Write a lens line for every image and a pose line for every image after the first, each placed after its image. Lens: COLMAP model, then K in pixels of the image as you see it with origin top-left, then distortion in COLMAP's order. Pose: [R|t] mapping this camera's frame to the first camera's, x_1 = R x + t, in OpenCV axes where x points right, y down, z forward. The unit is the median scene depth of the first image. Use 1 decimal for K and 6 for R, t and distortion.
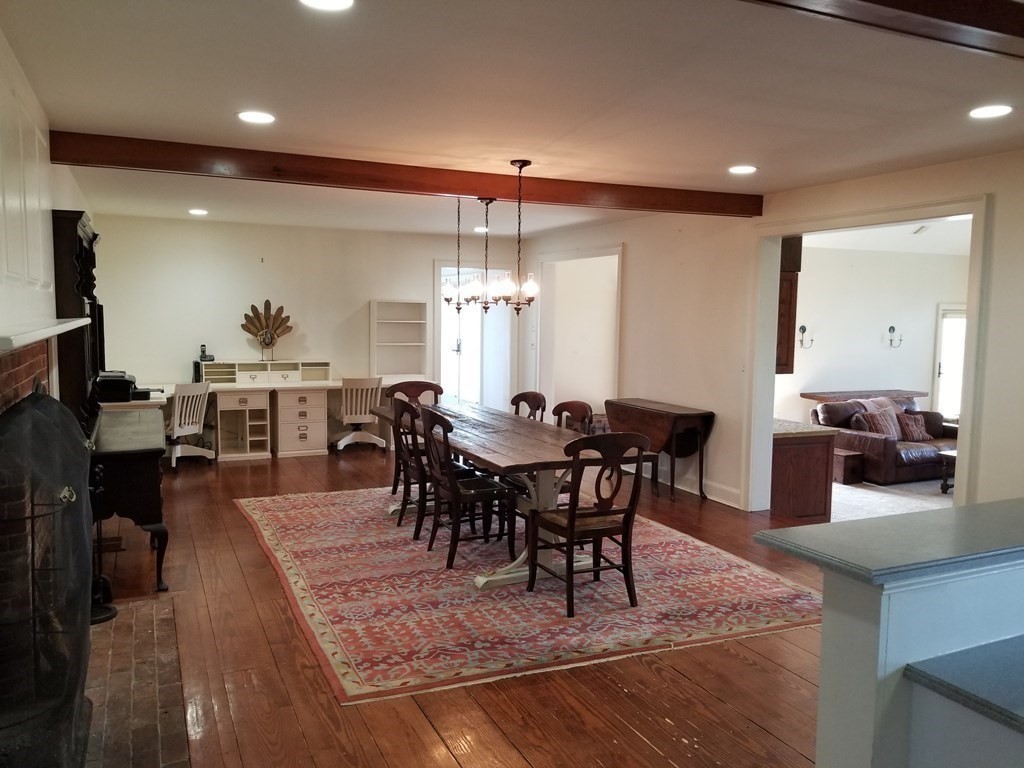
lens RADIAL K [[785.6, 0, 512.0], [0, 785.6, 384.0], [0, 0, 1]] dist [0.009549, 0.000432]
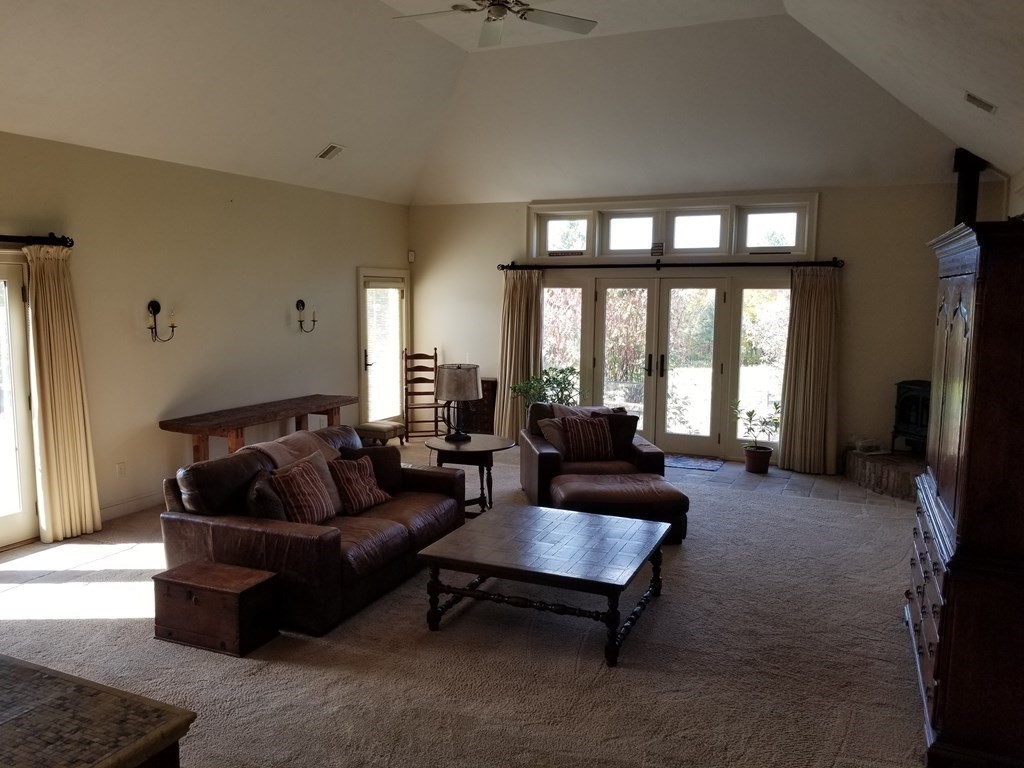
lens RADIAL K [[785.6, 0, 512.0], [0, 785.6, 384.0], [0, 0, 1]] dist [0.009549, 0.000432]
pose [[0.747831, -0.082627, 0.658727, 0.234822], [0.061863, 0.996580, 0.054775, -0.037974], [-0.661001, -0.000212, 0.750385, 0.519482]]
